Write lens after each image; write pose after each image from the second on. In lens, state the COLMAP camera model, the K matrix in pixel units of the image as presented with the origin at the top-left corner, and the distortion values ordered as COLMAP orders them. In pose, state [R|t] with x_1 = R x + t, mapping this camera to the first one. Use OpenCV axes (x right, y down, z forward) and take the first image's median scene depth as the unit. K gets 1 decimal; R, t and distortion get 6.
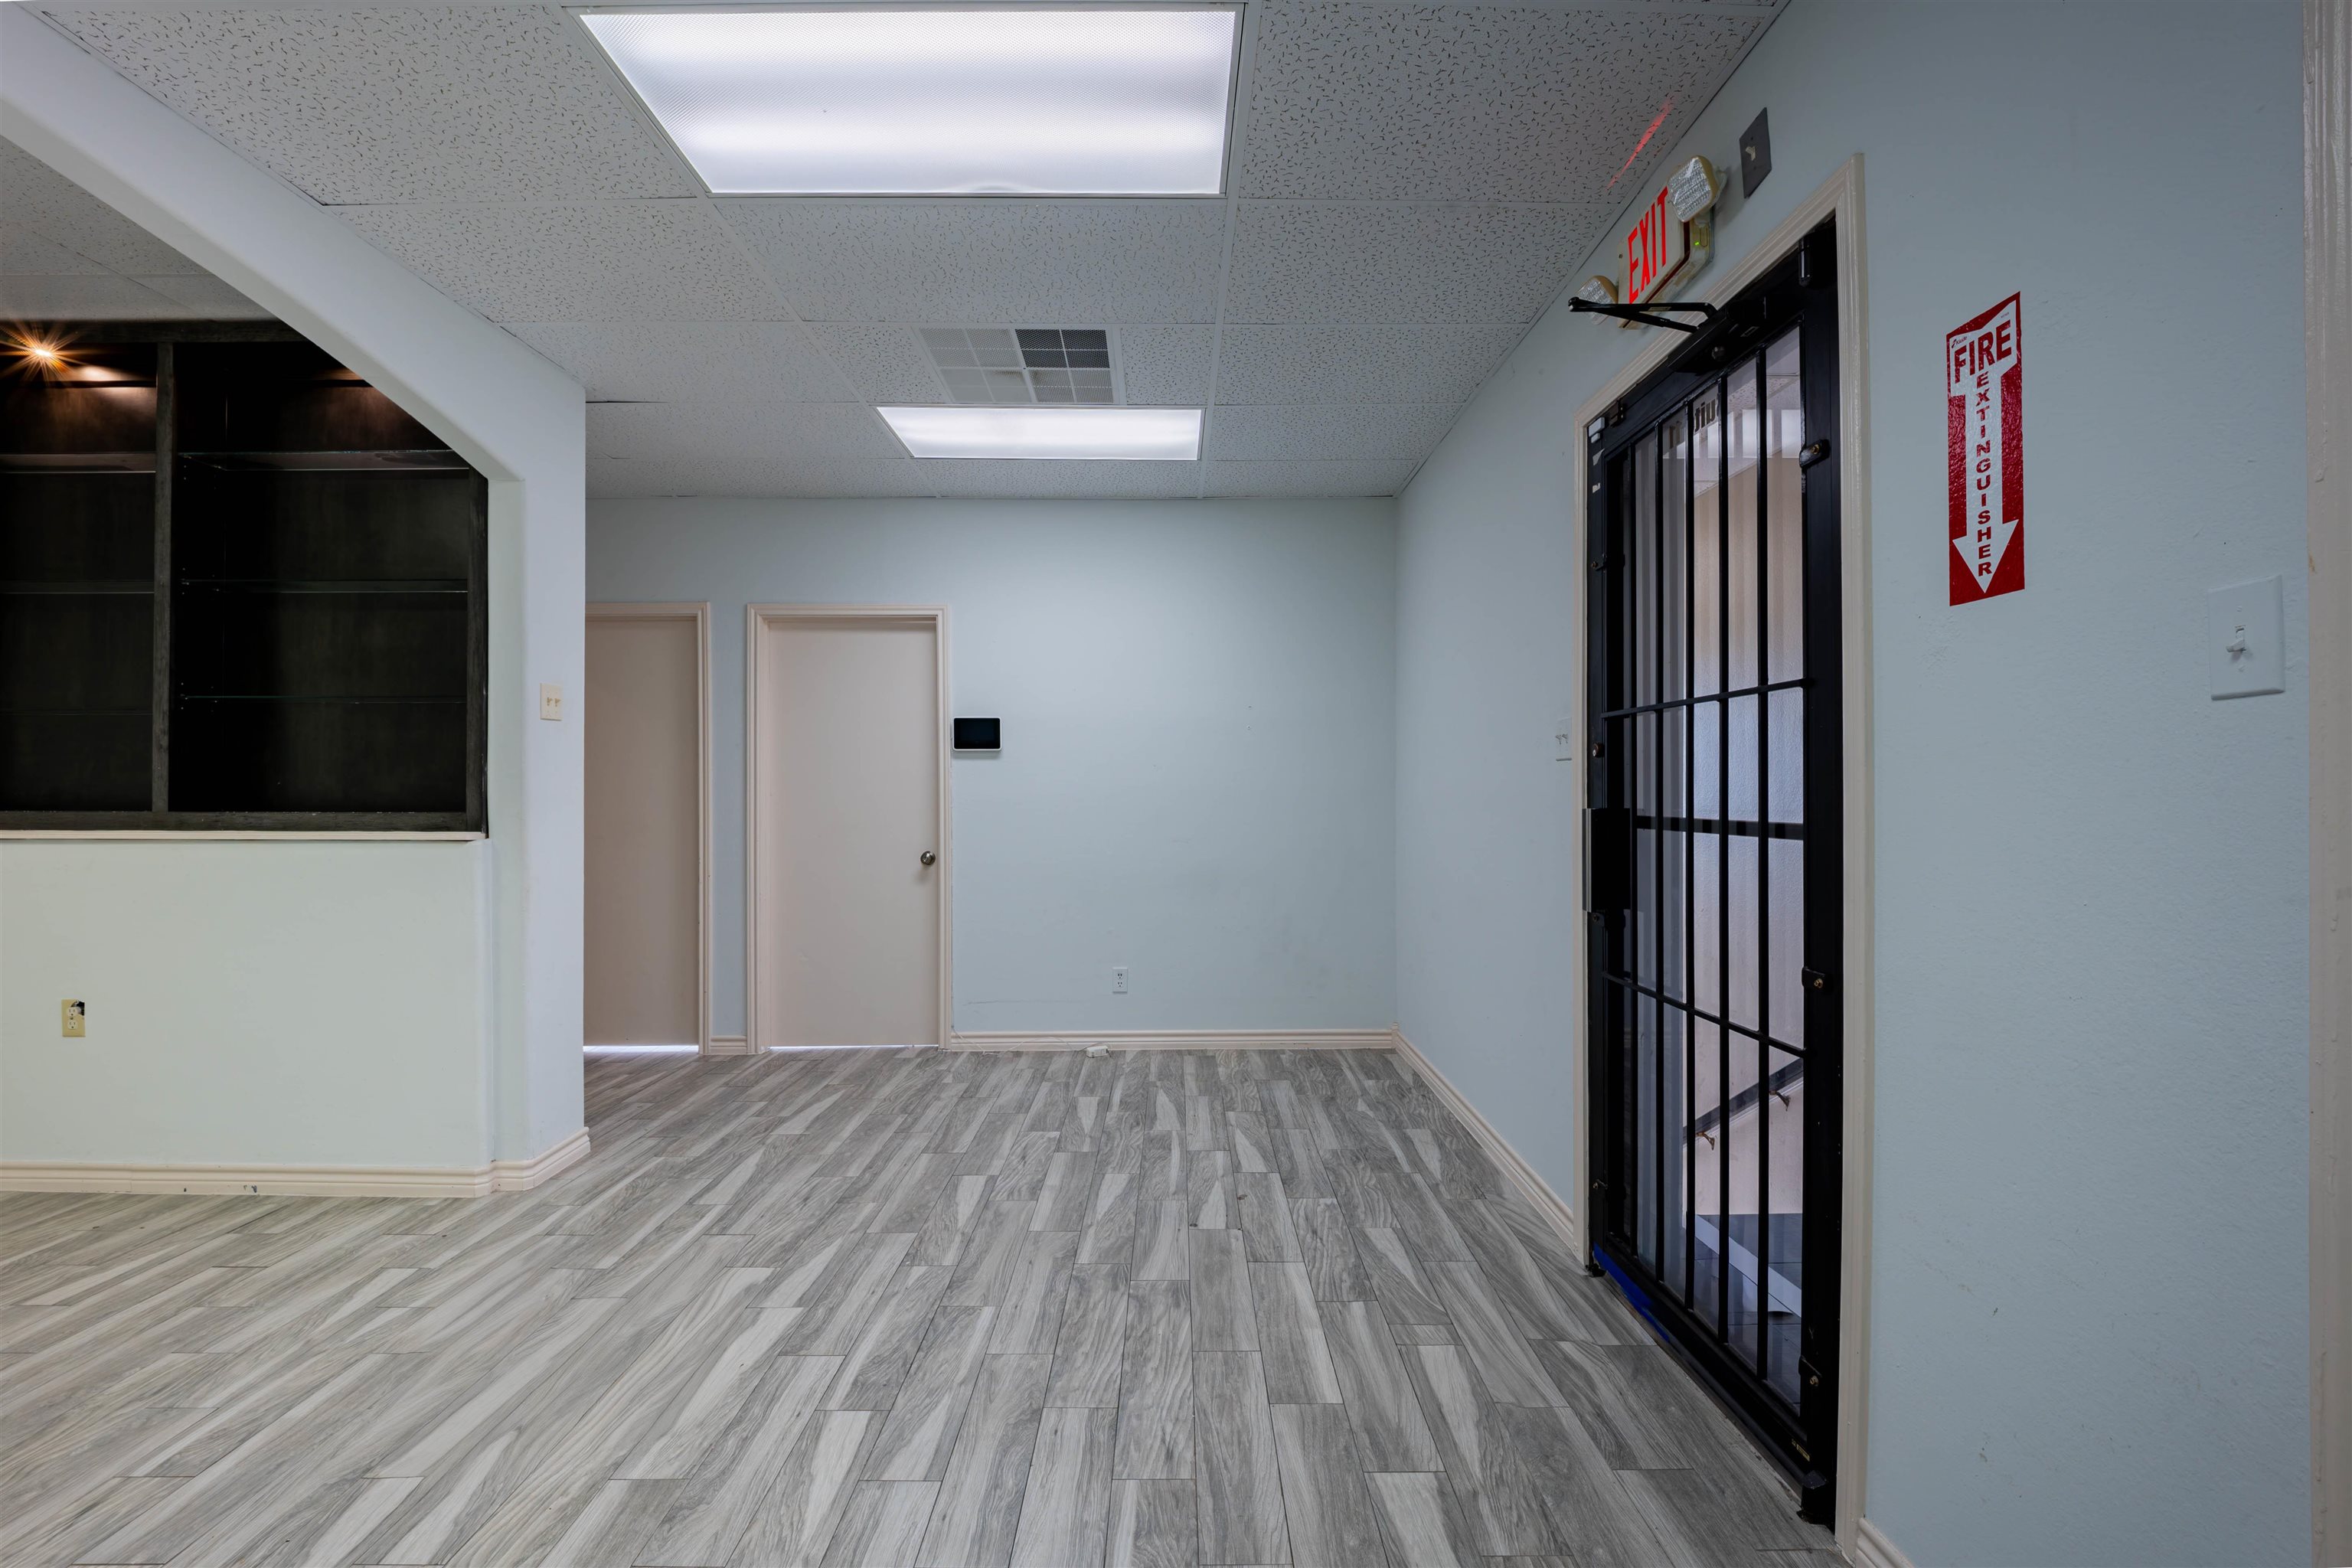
lens RADIAL K [[1008.2, 0, 1180.4], [0, 1008.2, 790.9], [0, 0, 1]] dist [-0.006233, -0.005088]
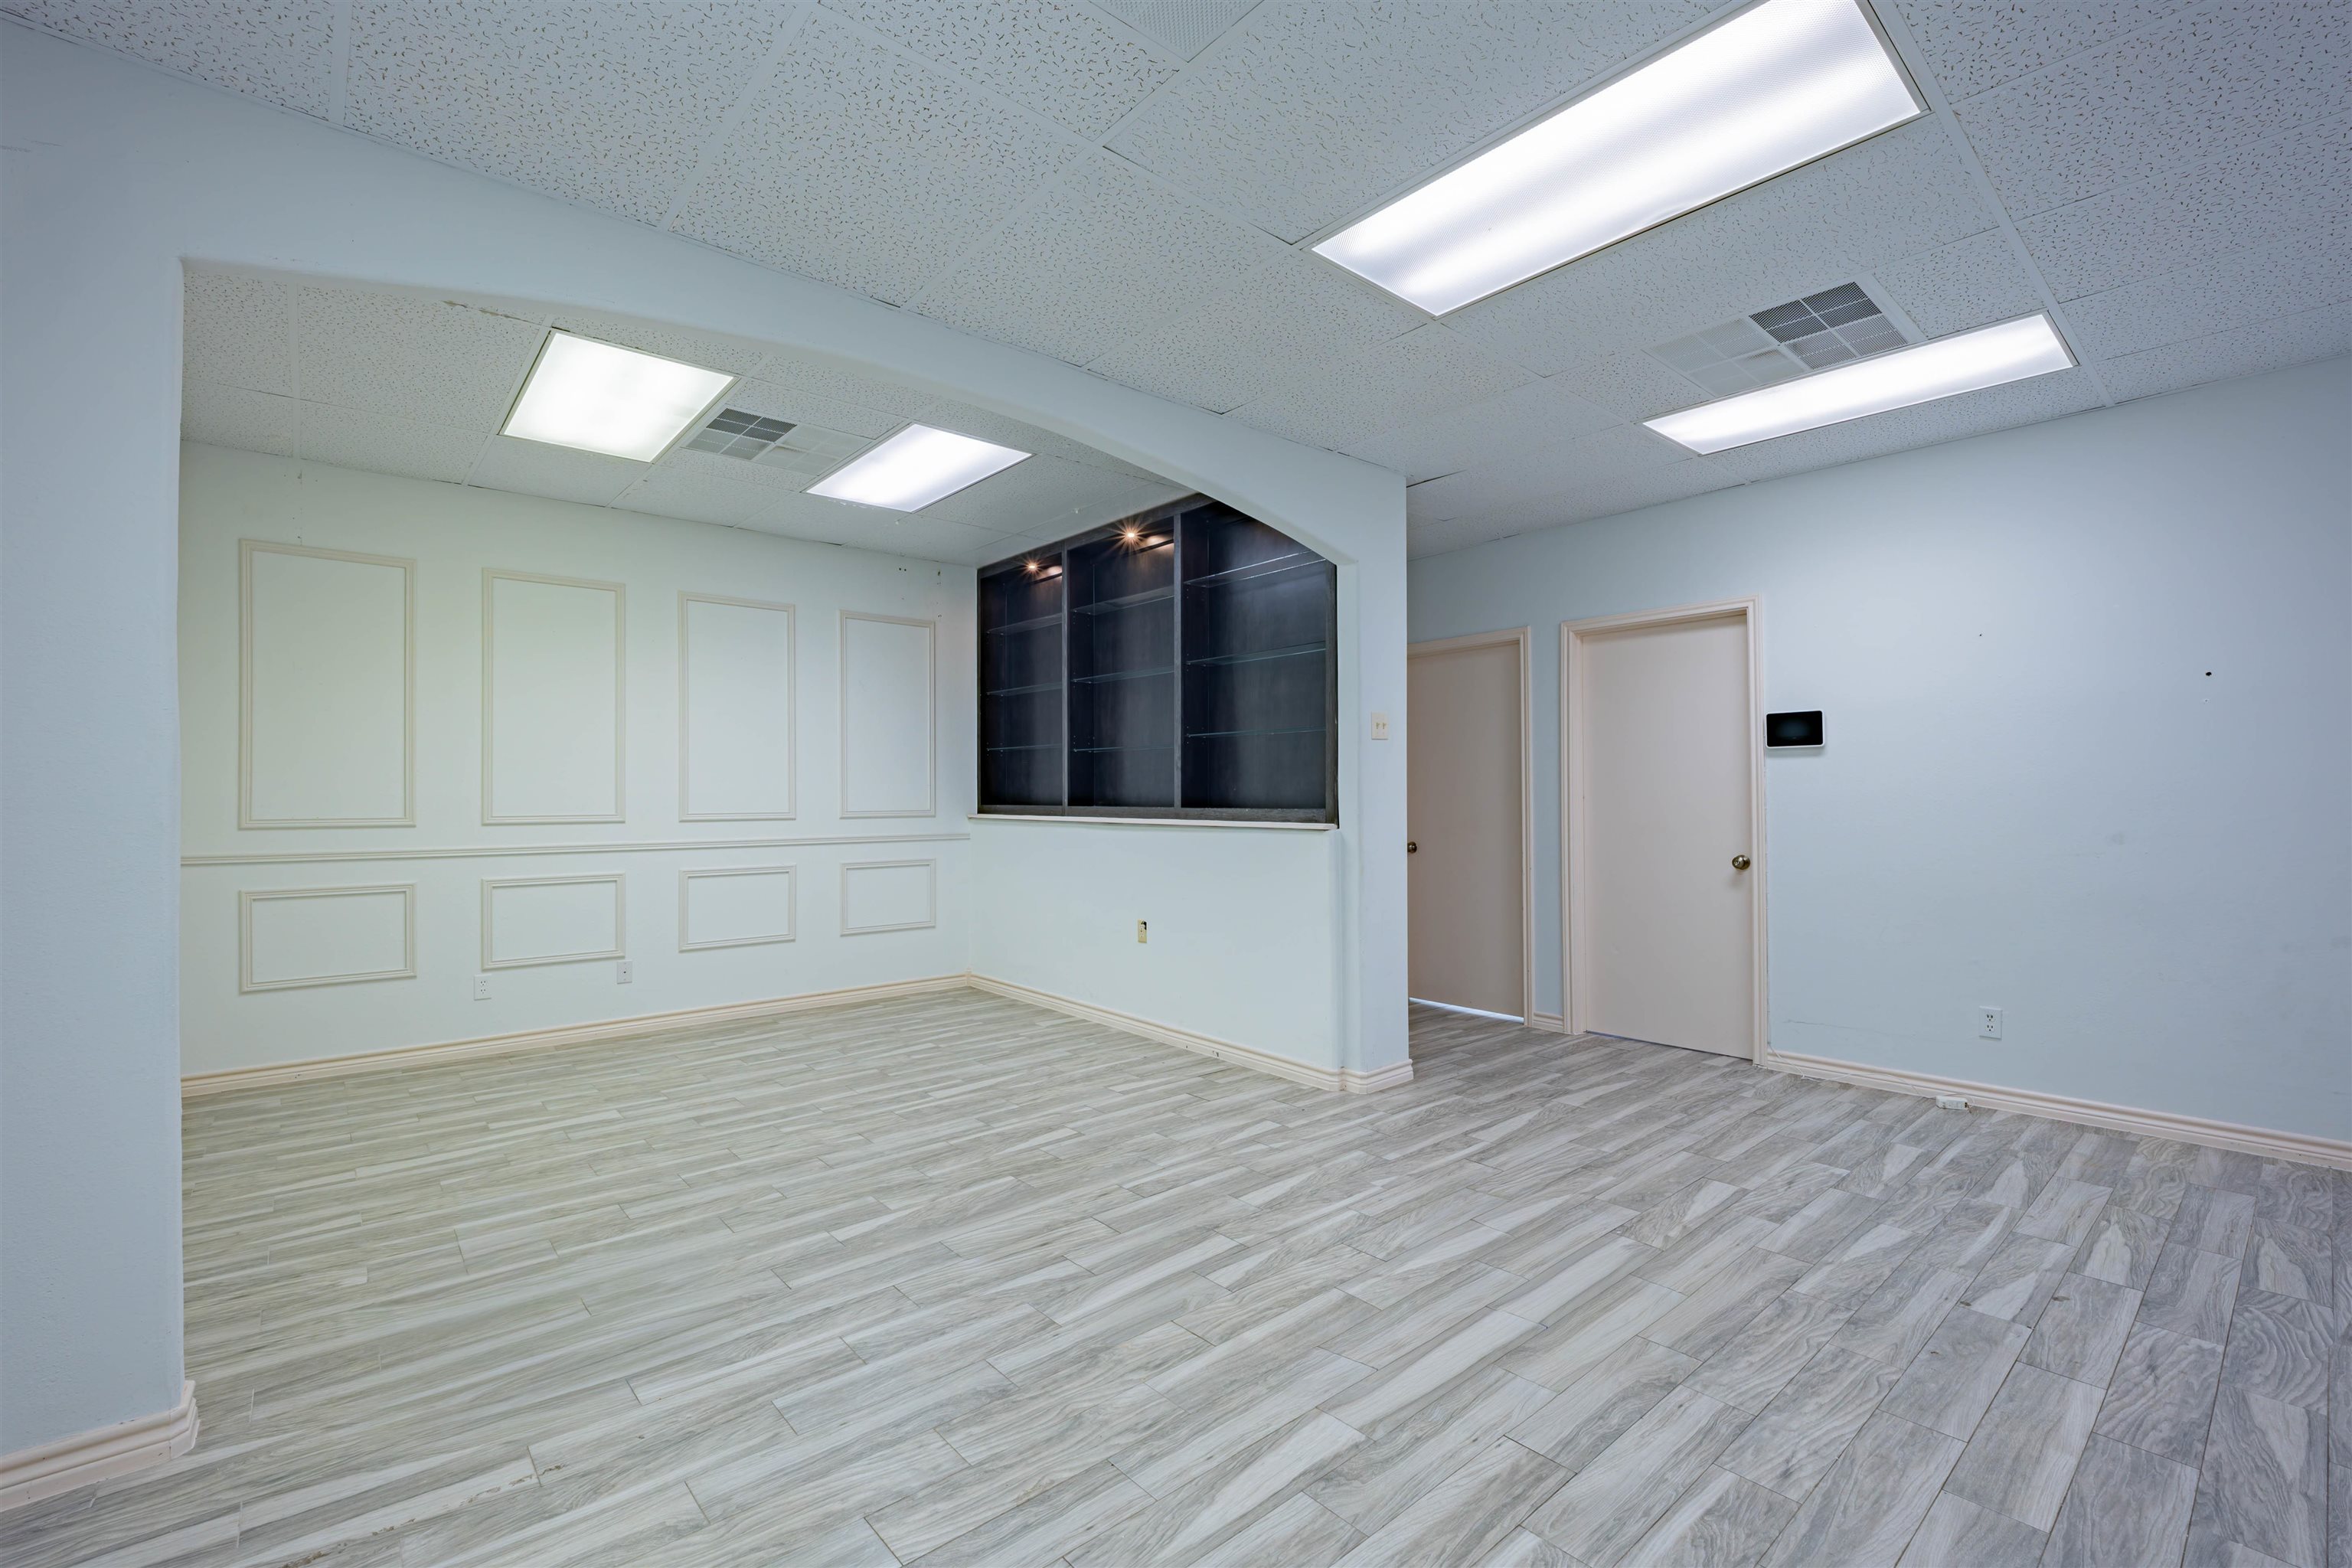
lens RADIAL K [[1008.2, 0, 1169.8], [0, 1008.2, 790.8], [0, 0, 1]] dist [-0.006233, -0.005088]
pose [[0.641341, -0.005462, -0.767237, 0.209188], [0.005473, 0.999982, -0.002544, -0.002550], [0.767237, -0.002568, 0.641359, -0.047991]]
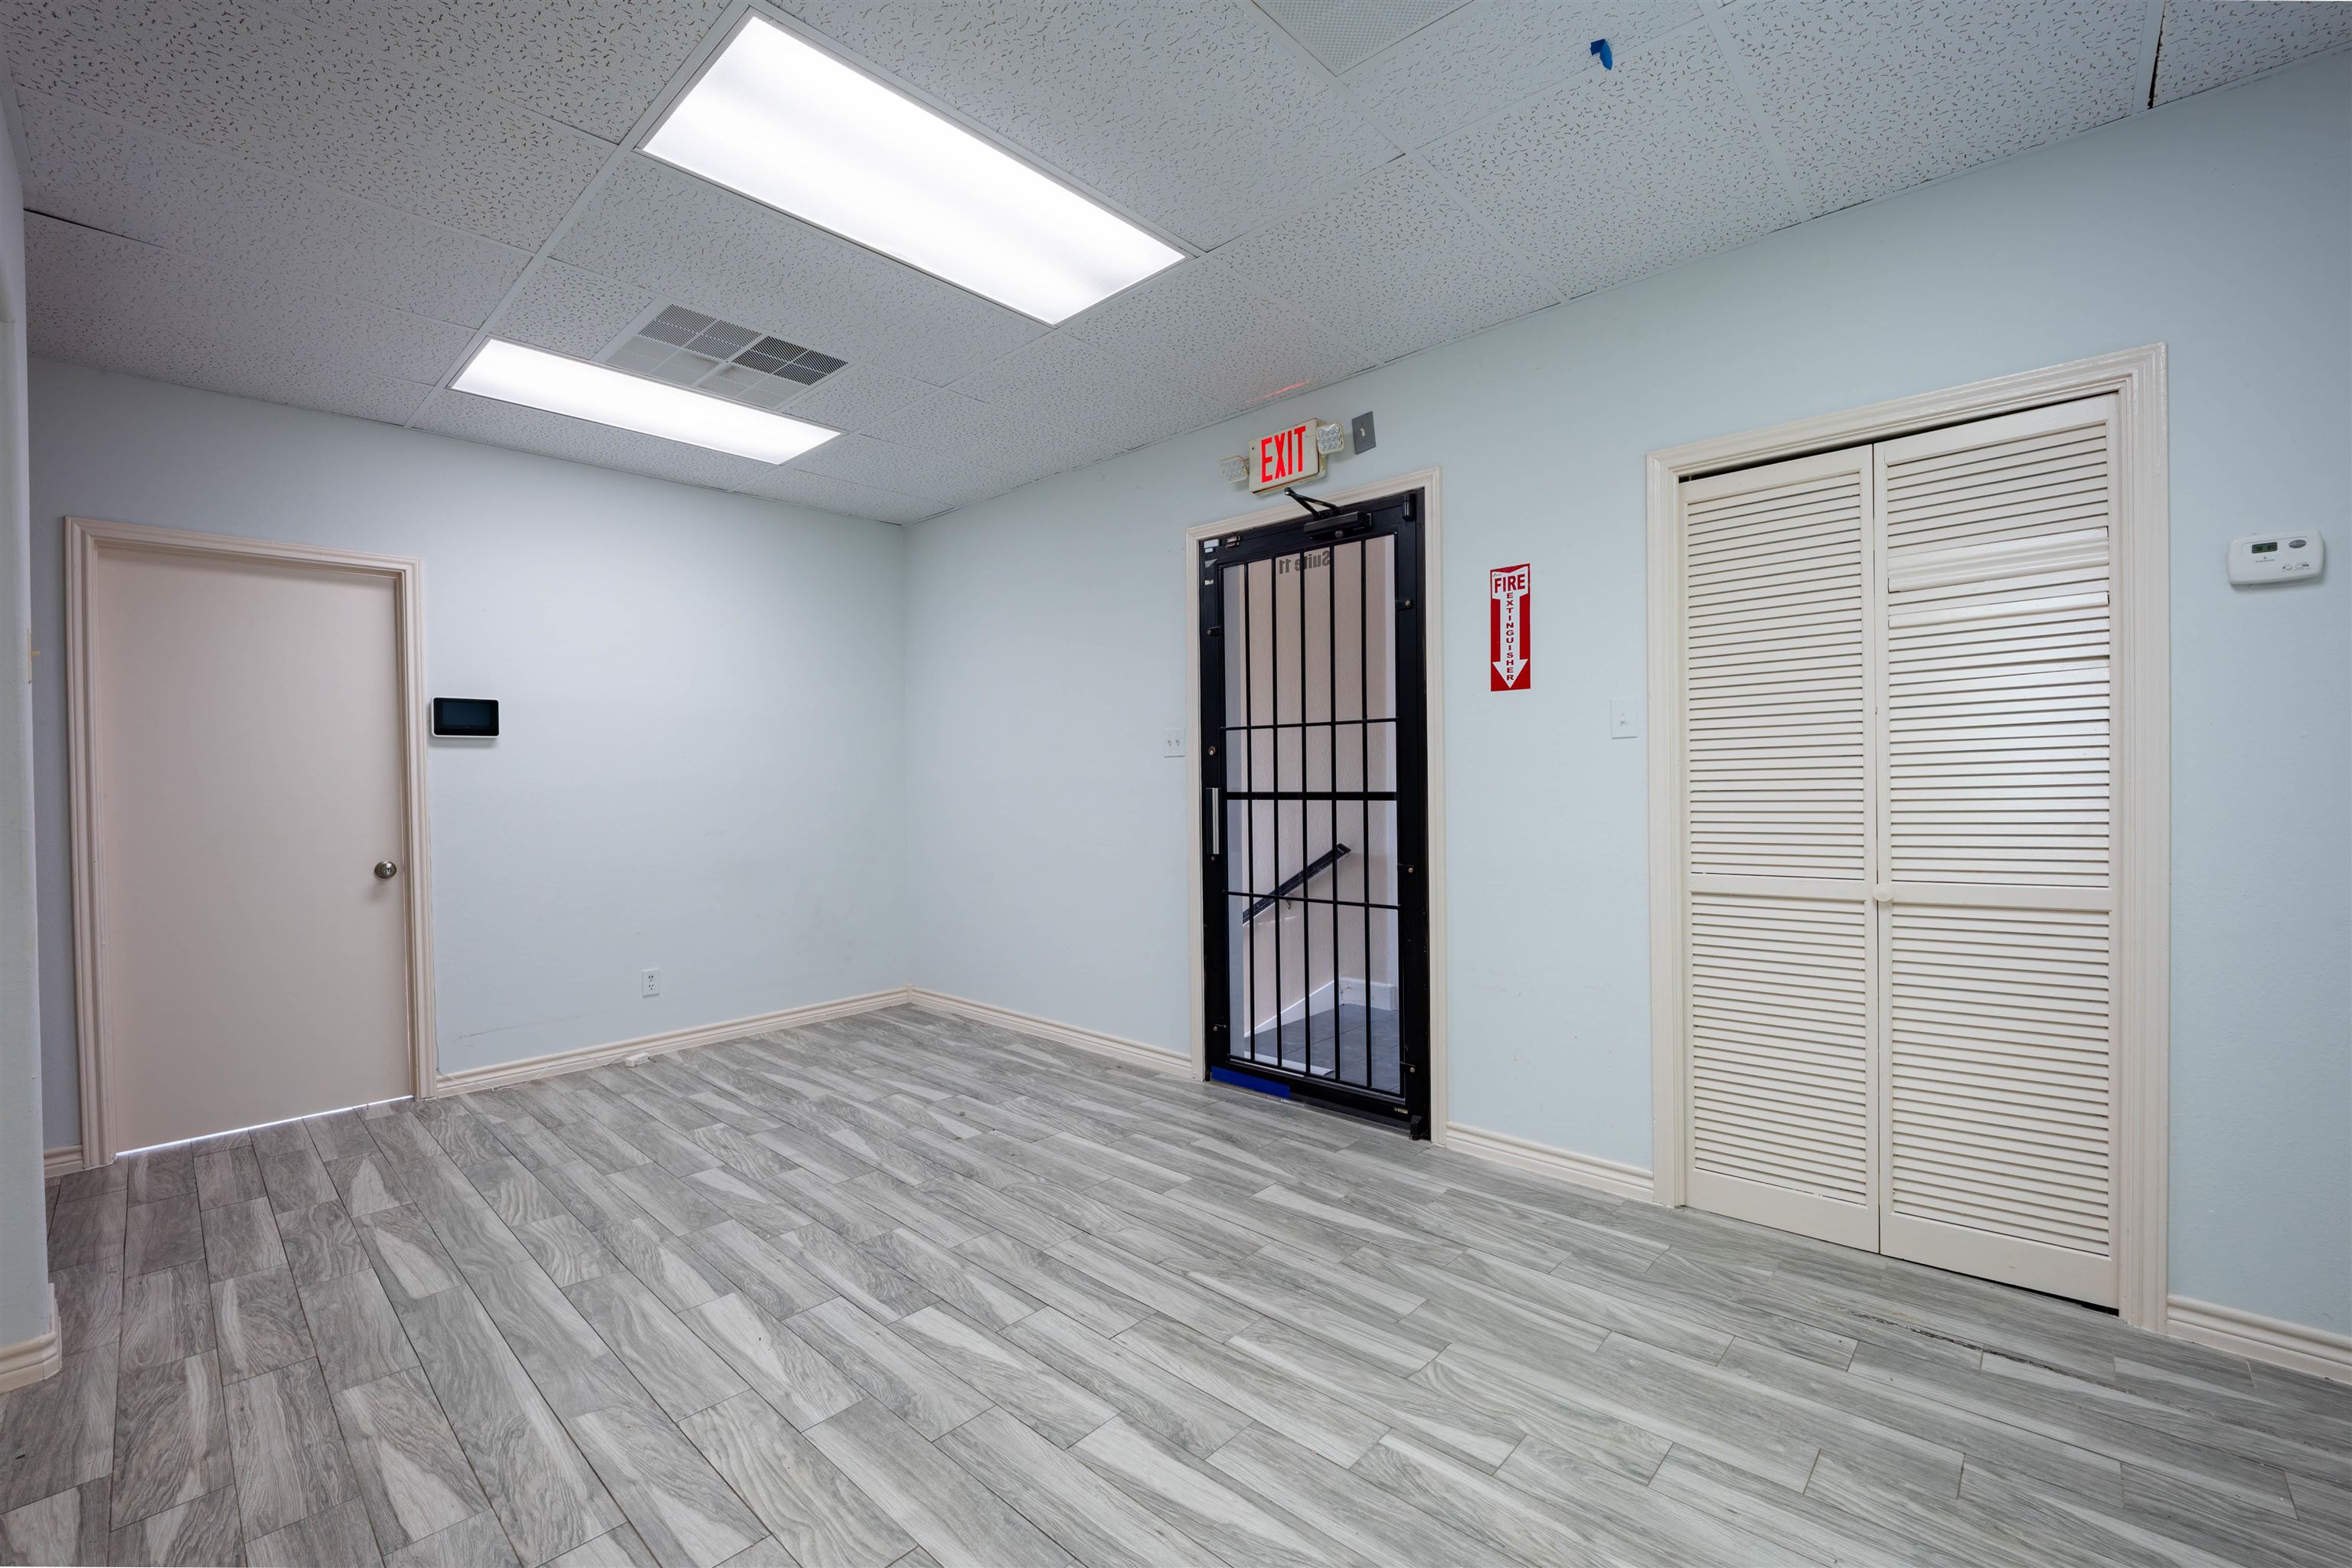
lens RADIAL K [[1008.2, 0, 1181.9], [0, 1008.2, 782.1], [0, 0, 1]] dist [-0.006233, -0.005088]
pose [[0.690332, -0.015614, 0.723324, -0.606039], [0.011681, 0.999877, 0.010436, -0.005690], [-0.723398, 0.001245, 0.690430, -0.024764]]
